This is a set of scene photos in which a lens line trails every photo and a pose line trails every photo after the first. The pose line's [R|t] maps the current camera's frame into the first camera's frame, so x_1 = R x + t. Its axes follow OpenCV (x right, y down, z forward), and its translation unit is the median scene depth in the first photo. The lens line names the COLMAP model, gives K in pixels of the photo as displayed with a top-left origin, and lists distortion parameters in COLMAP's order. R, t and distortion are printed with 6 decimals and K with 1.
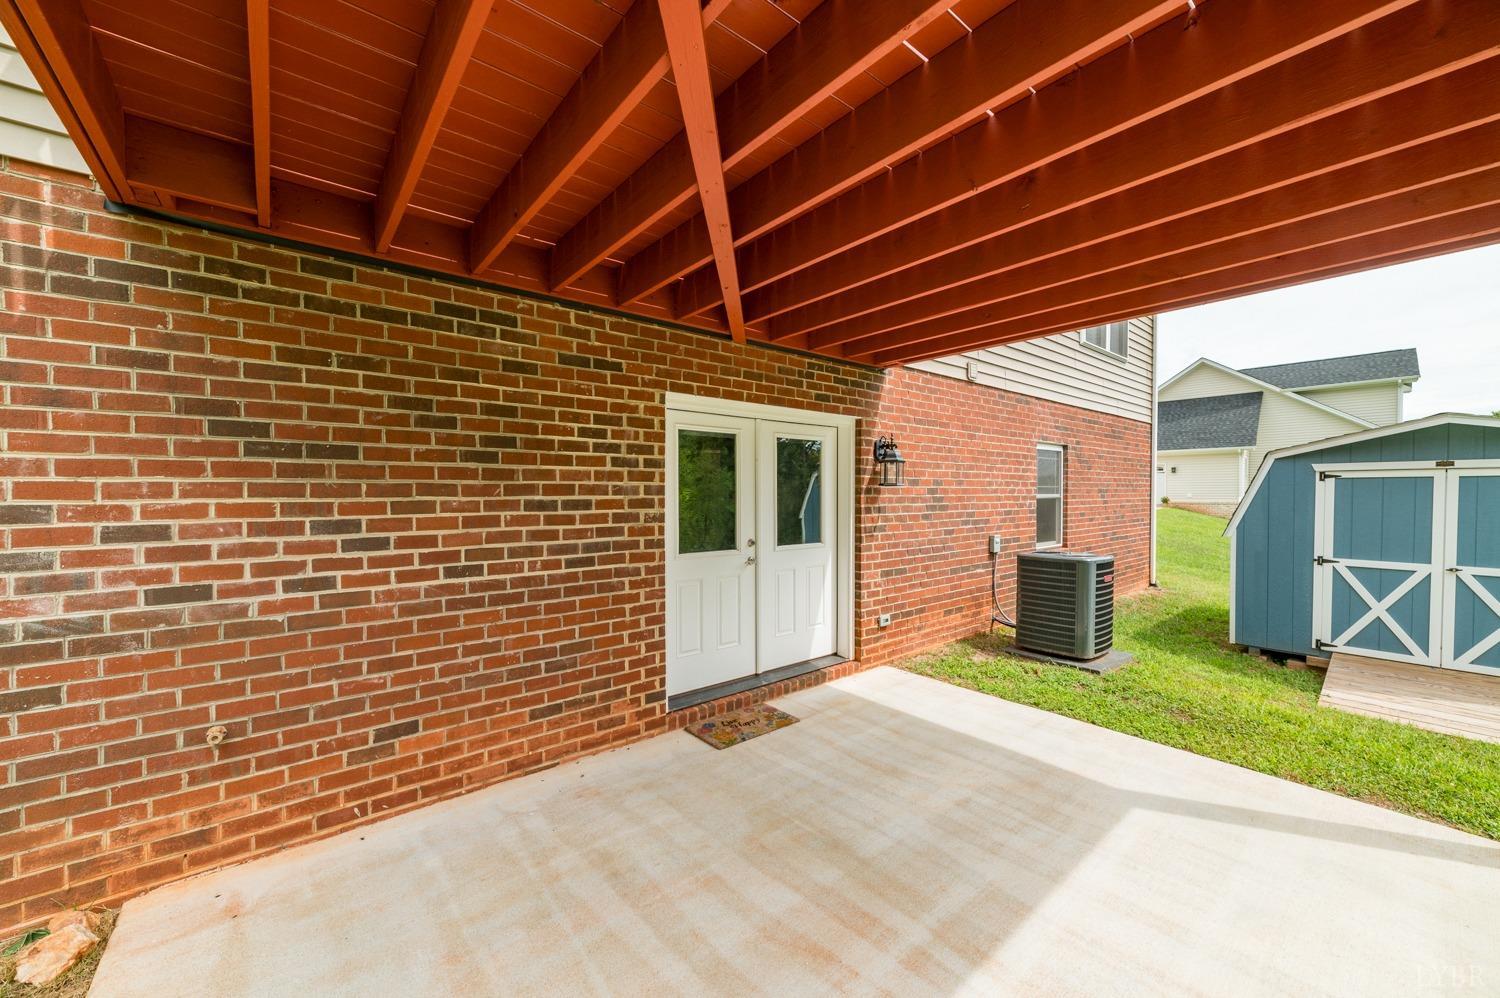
lens RADIAL K [[575.3, 0, 750.5], [0, 575.3, 502.7], [0, 0, 1]] dist [-0.002124, 0.000805]
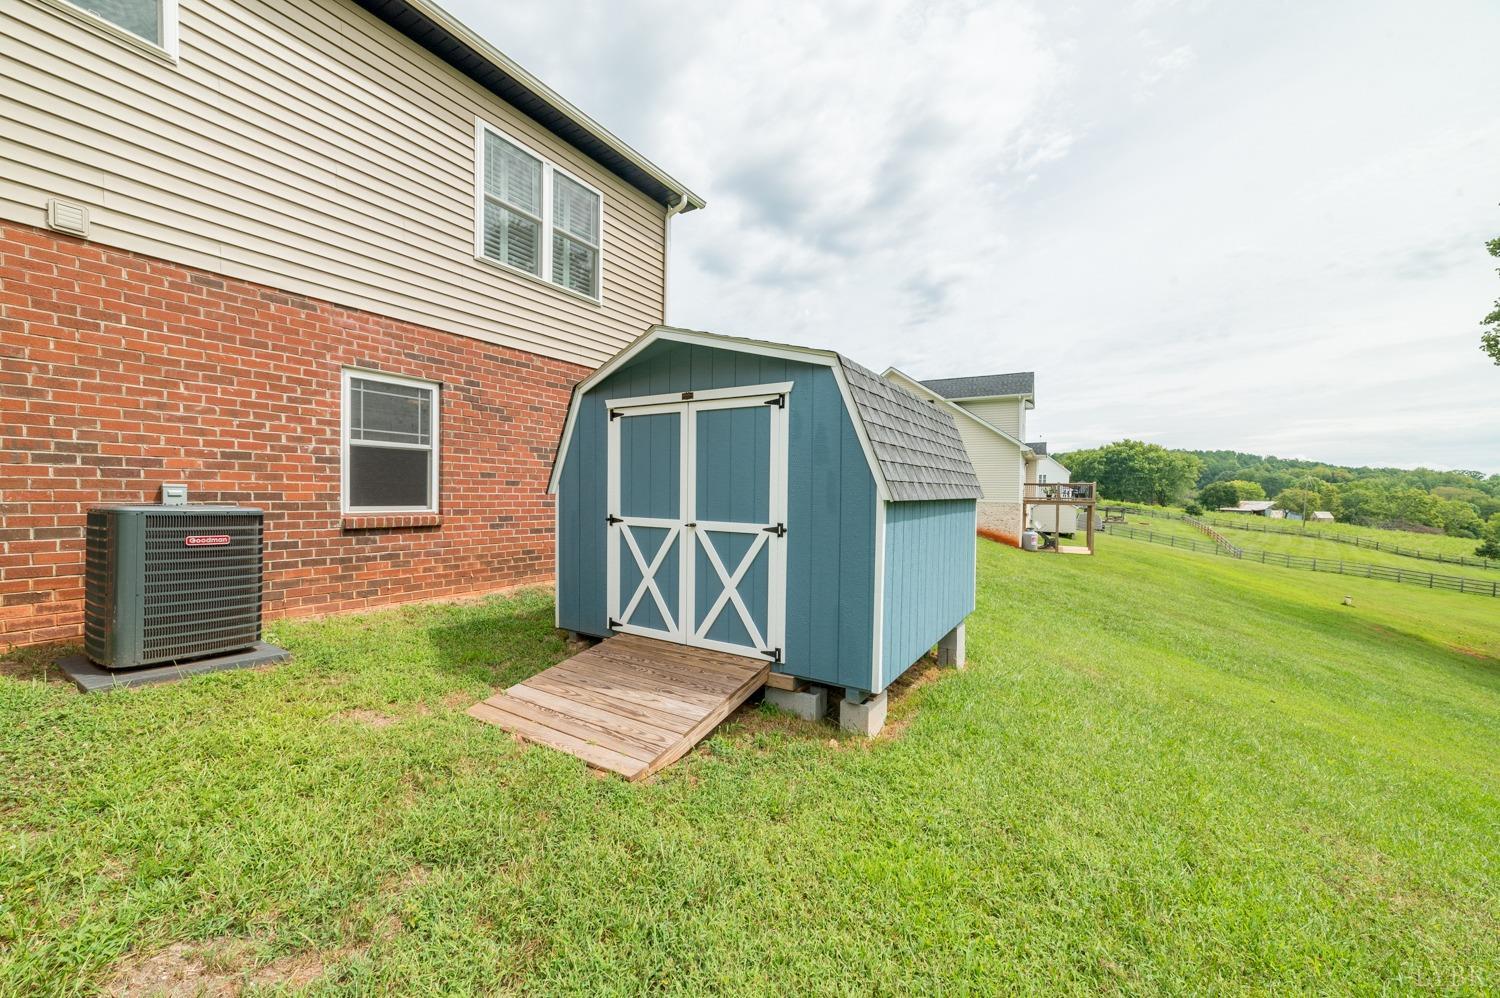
lens RADIAL K [[575.3, 0, 757.3], [0, 575.3, 506.5], [0, 0, 1]] dist [-0.002124, 0.000805]
pose [[0.947523, 0.012109, 0.319458, 0.943625], [-0.013697, 0.999902, 0.002726, 0.078151], [-0.319393, -0.006959, 0.947597, 0.171421]]
